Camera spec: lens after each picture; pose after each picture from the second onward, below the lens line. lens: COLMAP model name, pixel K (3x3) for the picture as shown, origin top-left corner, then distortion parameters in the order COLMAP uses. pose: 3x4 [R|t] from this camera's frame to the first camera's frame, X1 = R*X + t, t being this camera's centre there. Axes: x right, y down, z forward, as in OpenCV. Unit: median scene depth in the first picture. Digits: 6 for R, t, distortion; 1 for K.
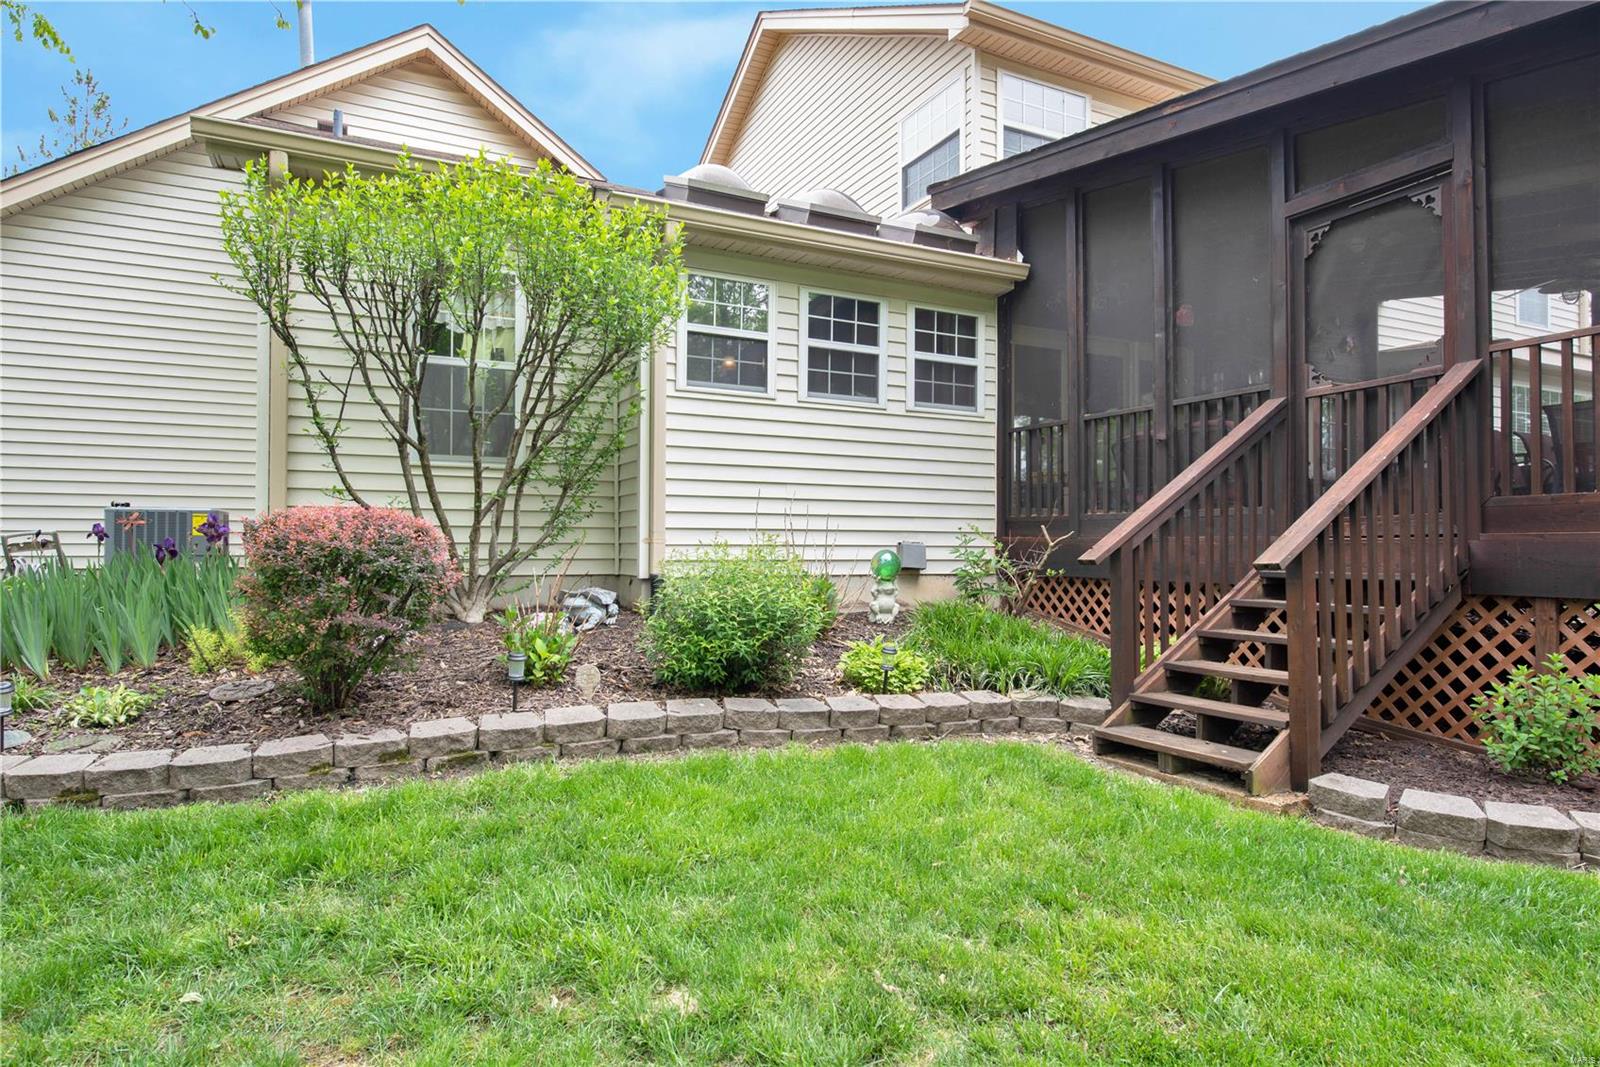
lens RADIAL K [[912.2, 0, 804.9], [0, 912.2, 505.6], [0, 0, 1]] dist [0.000472, 0.048770]
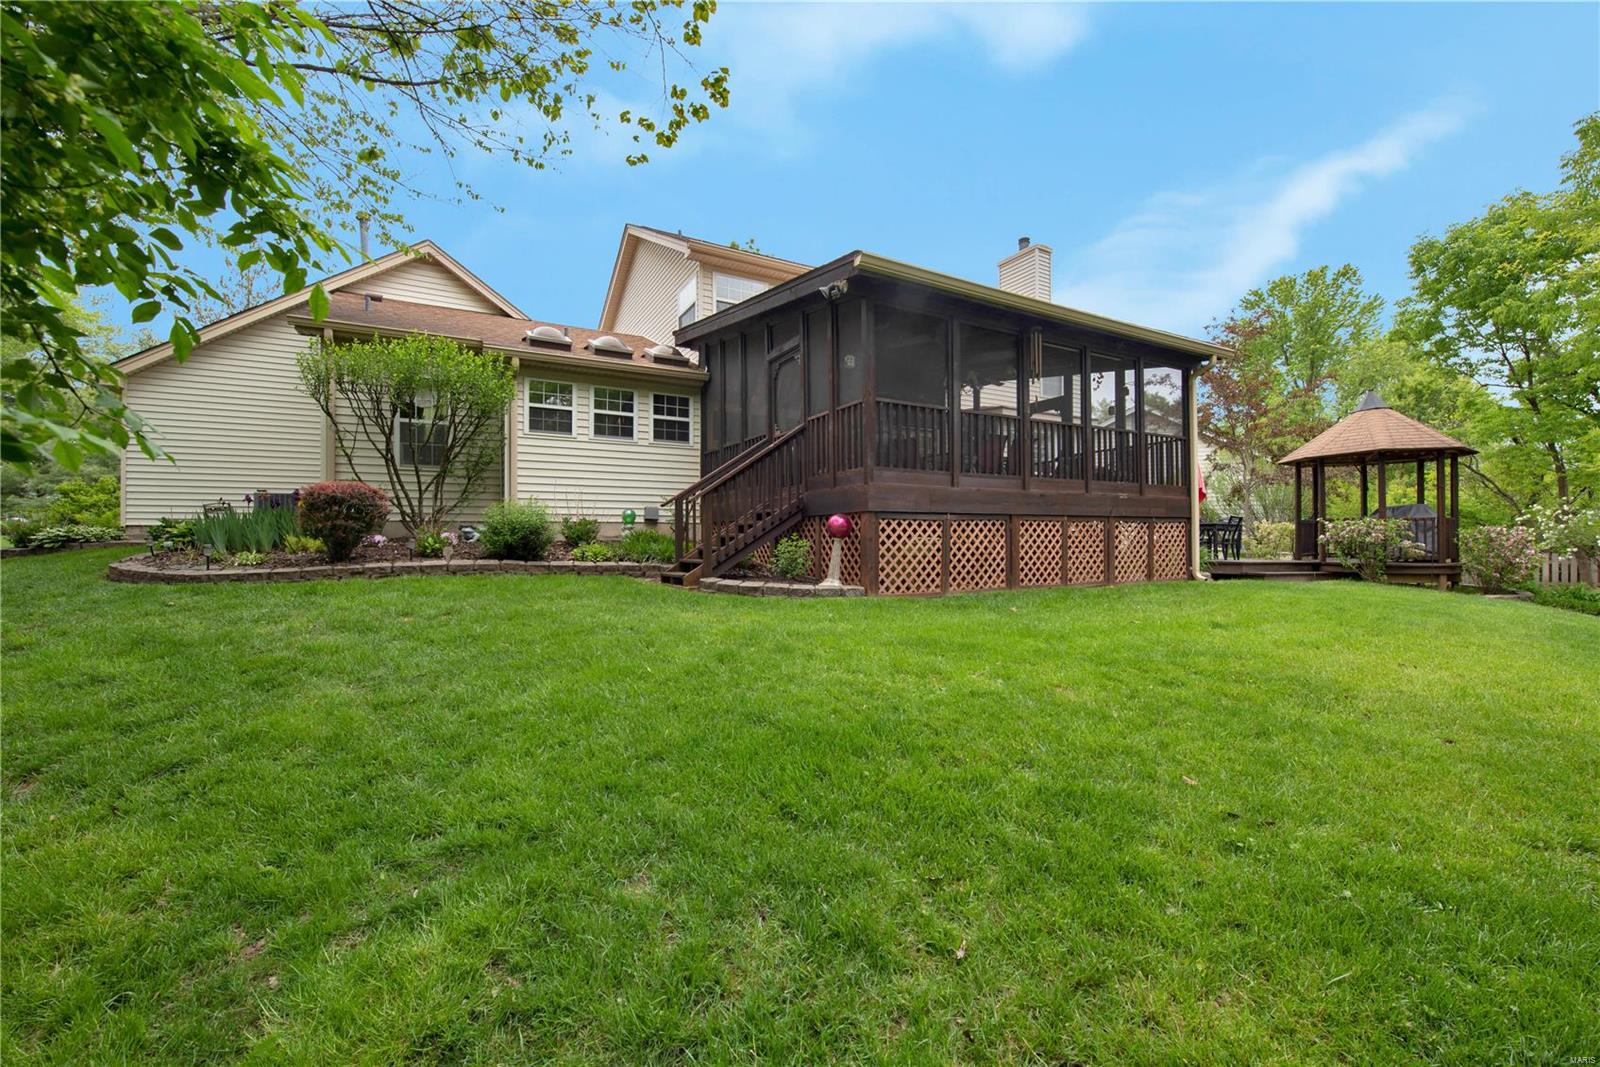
lens RADIAL K [[645.9, 0, 806.9], [0, 645.9, 531.2], [0, 0, 1]] dist [-0.001251, -0.000268]
pose [[0.999089, -0.015226, 0.039856, 0.427136], [0.014603, 0.999767, 0.015866, 0.079491], [-0.040088, -0.015270, 0.999079, -0.500350]]
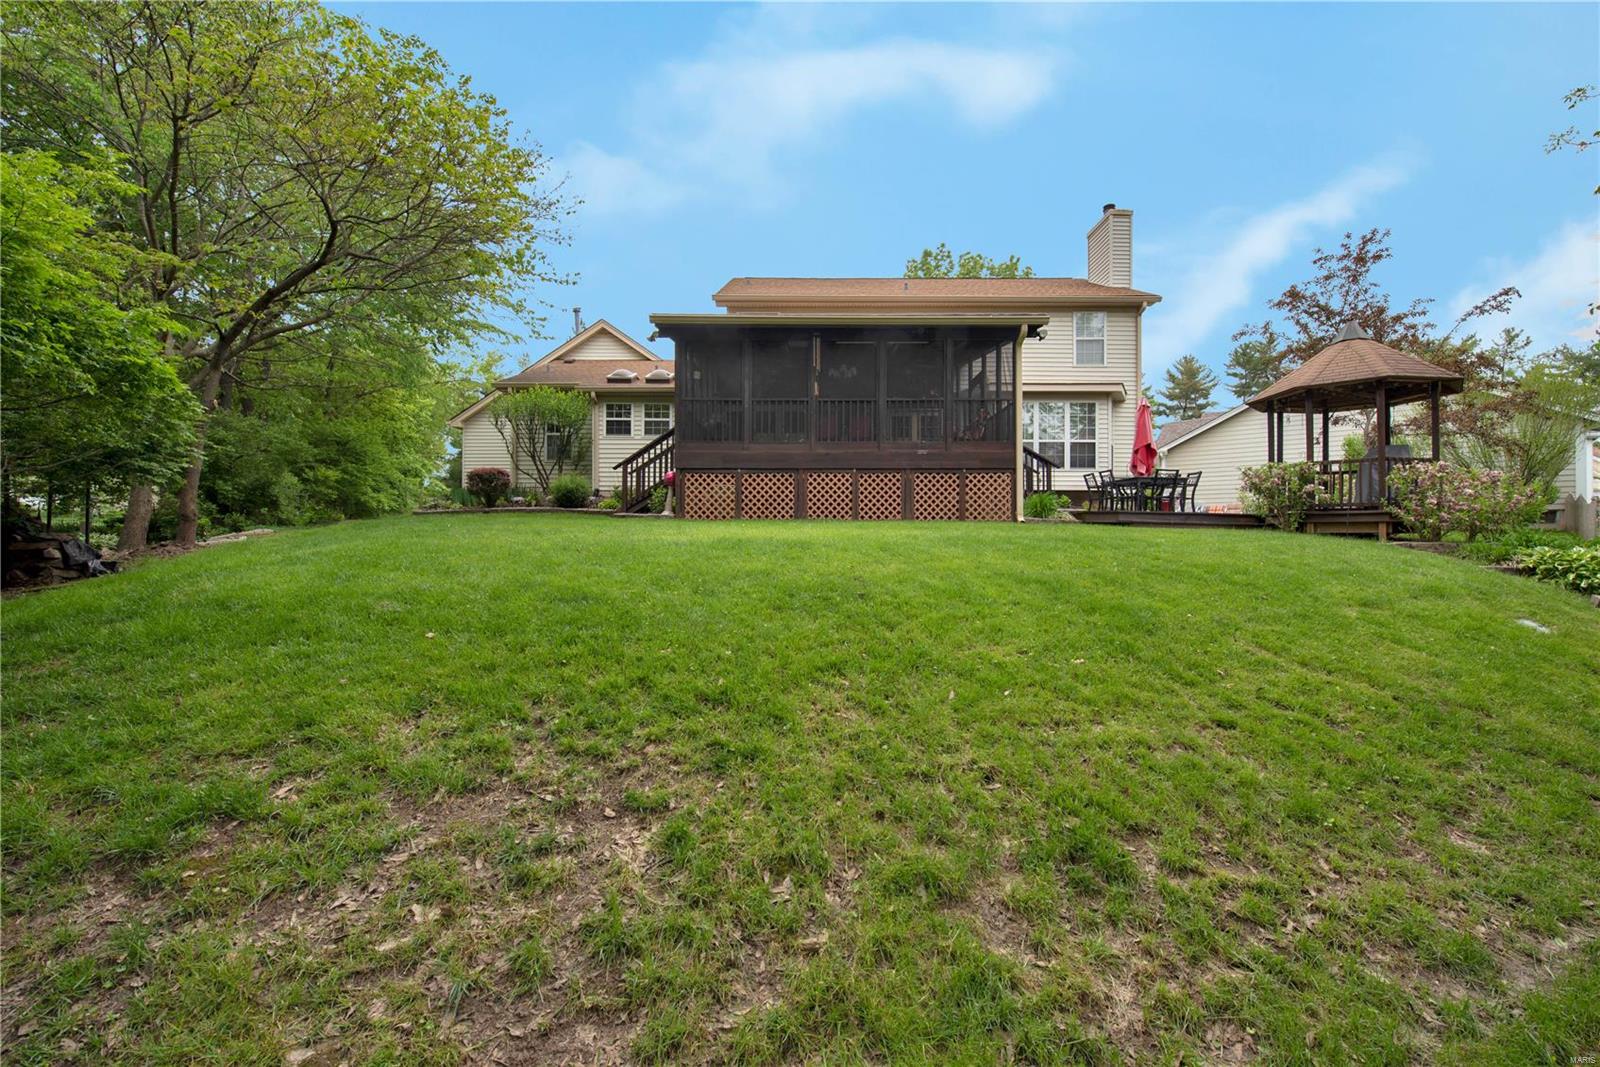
lens RADIAL K [[645.9, 0, 806.9], [0, 645.9, 531.2], [0, 0, 1]] dist [-0.001251, -0.000268]
pose [[0.889845, -0.015789, -0.455990, 1.772707], [0.021307, 0.999749, 0.006964, 0.241389], [0.455765, -0.015912, 0.889958, -0.840868]]
